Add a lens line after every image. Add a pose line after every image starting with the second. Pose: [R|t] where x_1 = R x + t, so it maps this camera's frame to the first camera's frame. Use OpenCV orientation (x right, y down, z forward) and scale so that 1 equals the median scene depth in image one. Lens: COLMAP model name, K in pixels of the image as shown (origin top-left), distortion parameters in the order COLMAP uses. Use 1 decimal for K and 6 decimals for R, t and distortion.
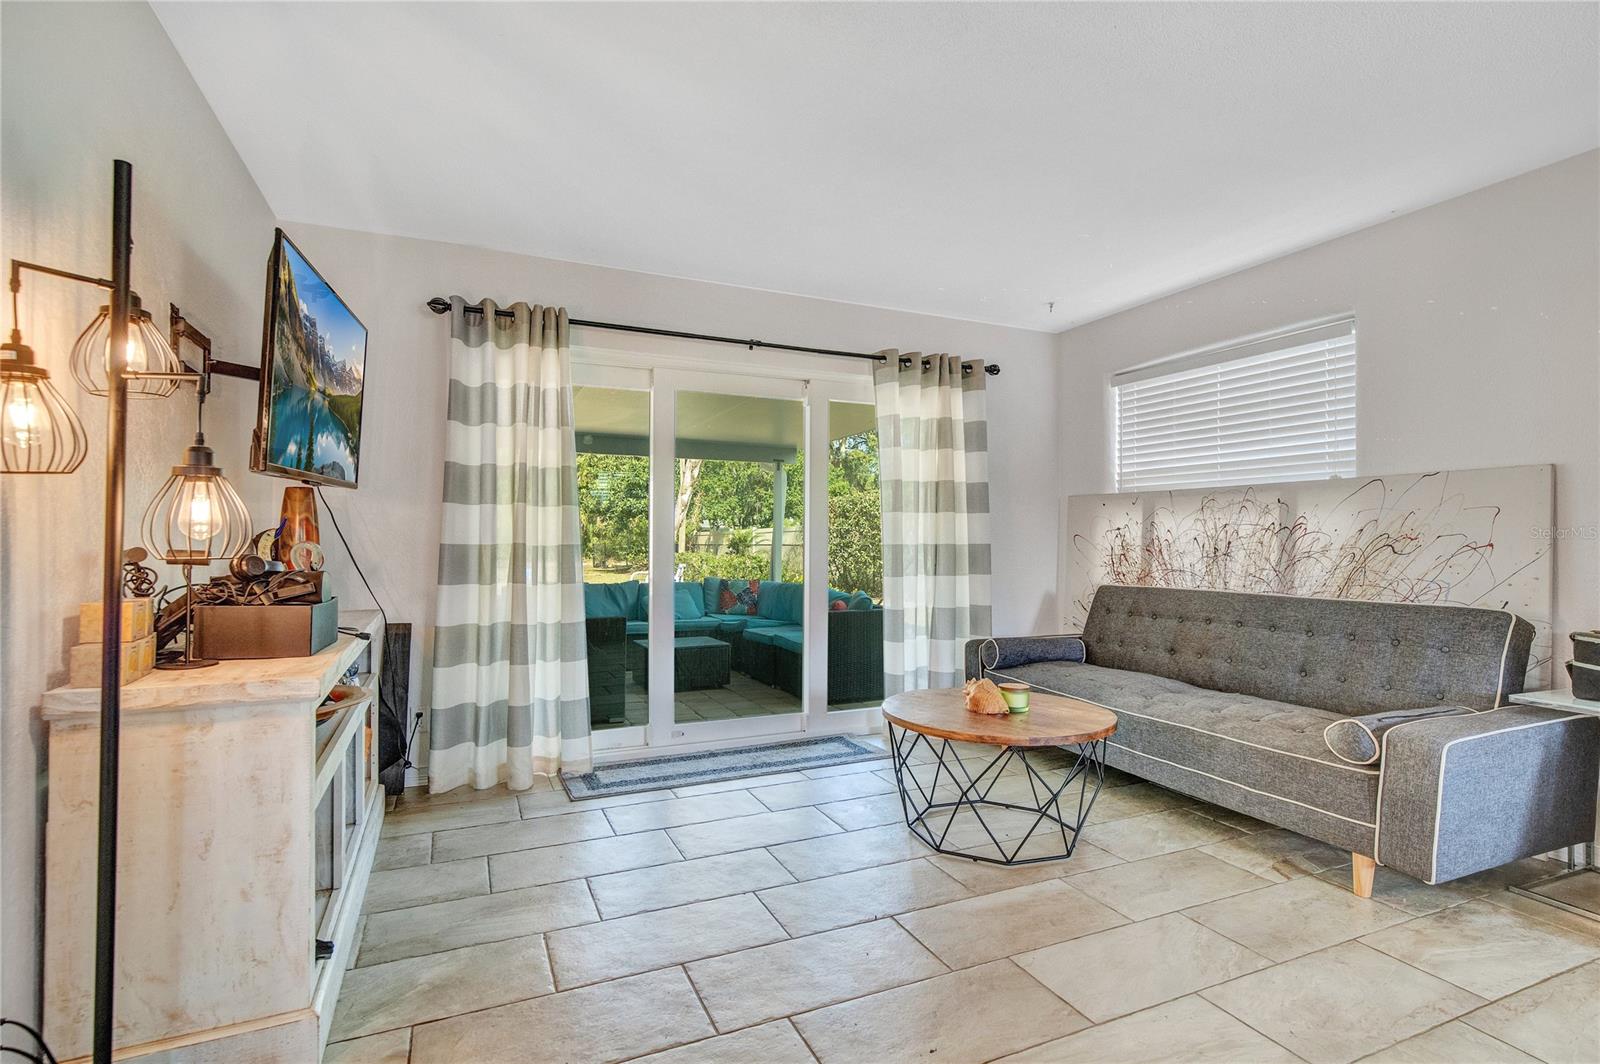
lens RADIAL K [[753.3, 0, 786.7], [0, 753.3, 537.0], [0, 0, 1]] dist [-0.017195, 0.000506]
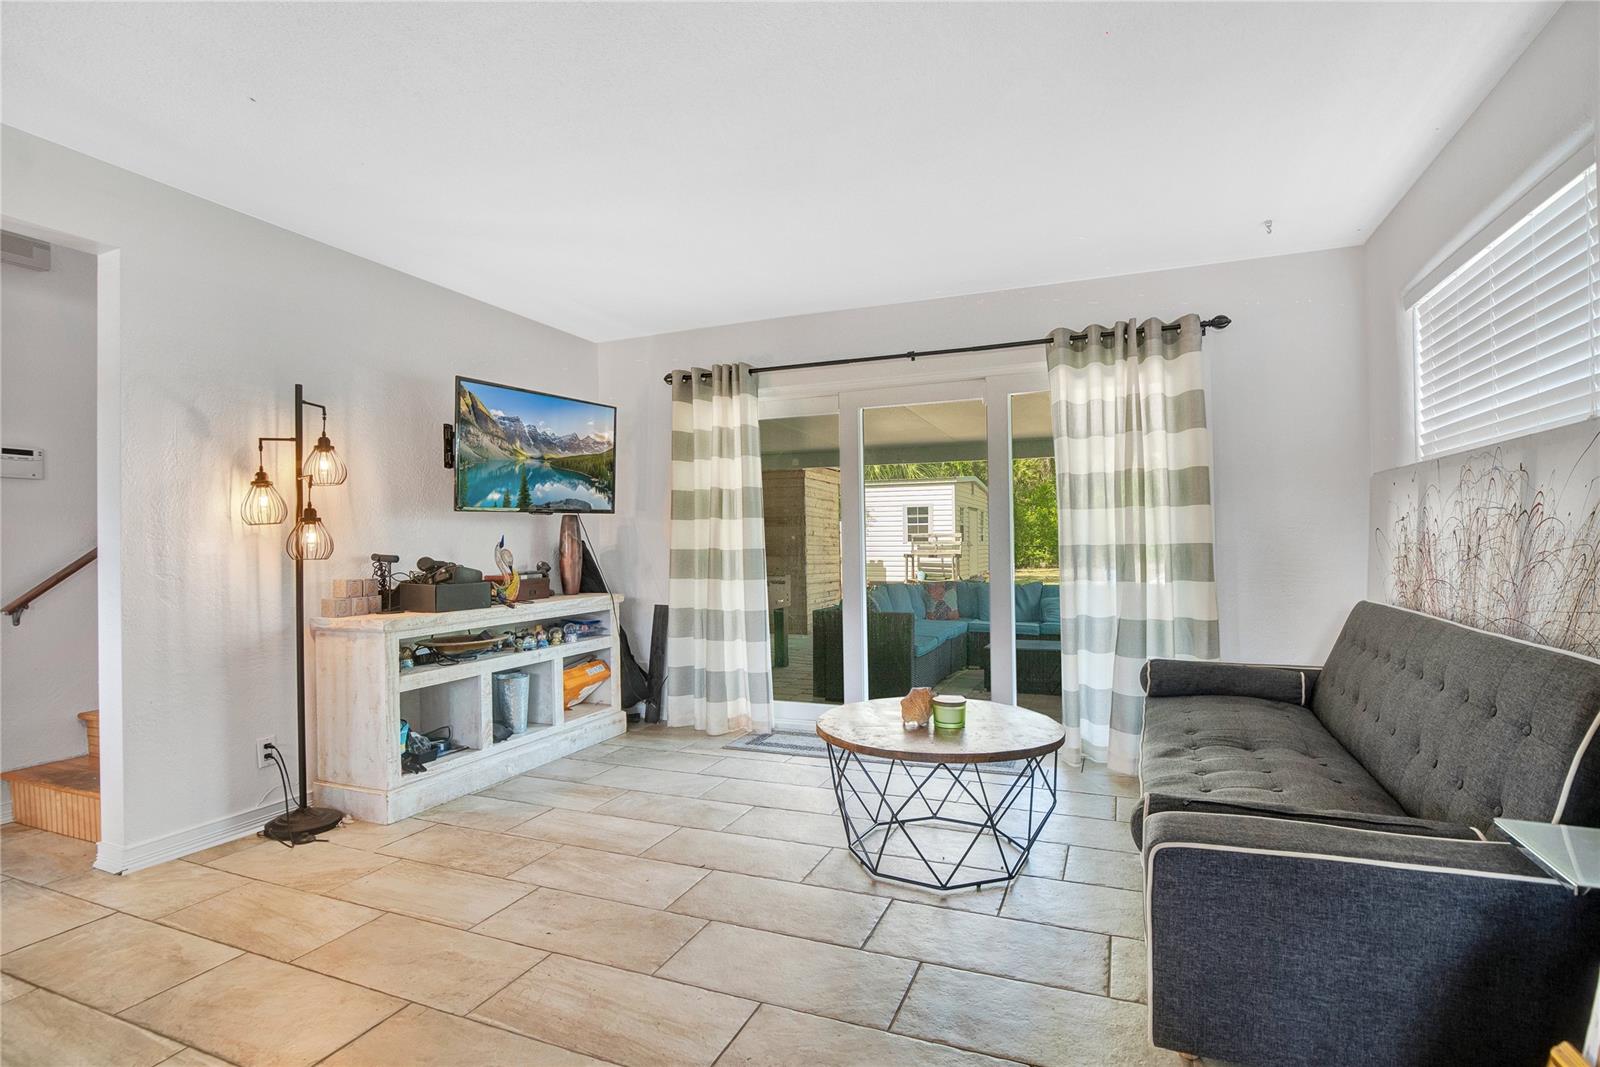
lens RADIAL K [[755.8, 0, 827.4], [0, 755.8, 536.5], [0, 0, 1]] dist [-0.025011, 0.000265]
pose [[0.709072, -0.018608, -0.704891, 0.695634], [0.017375, 0.999809, -0.008915, 0.003065], [0.704922, -0.005926, 0.709260, 0.193047]]
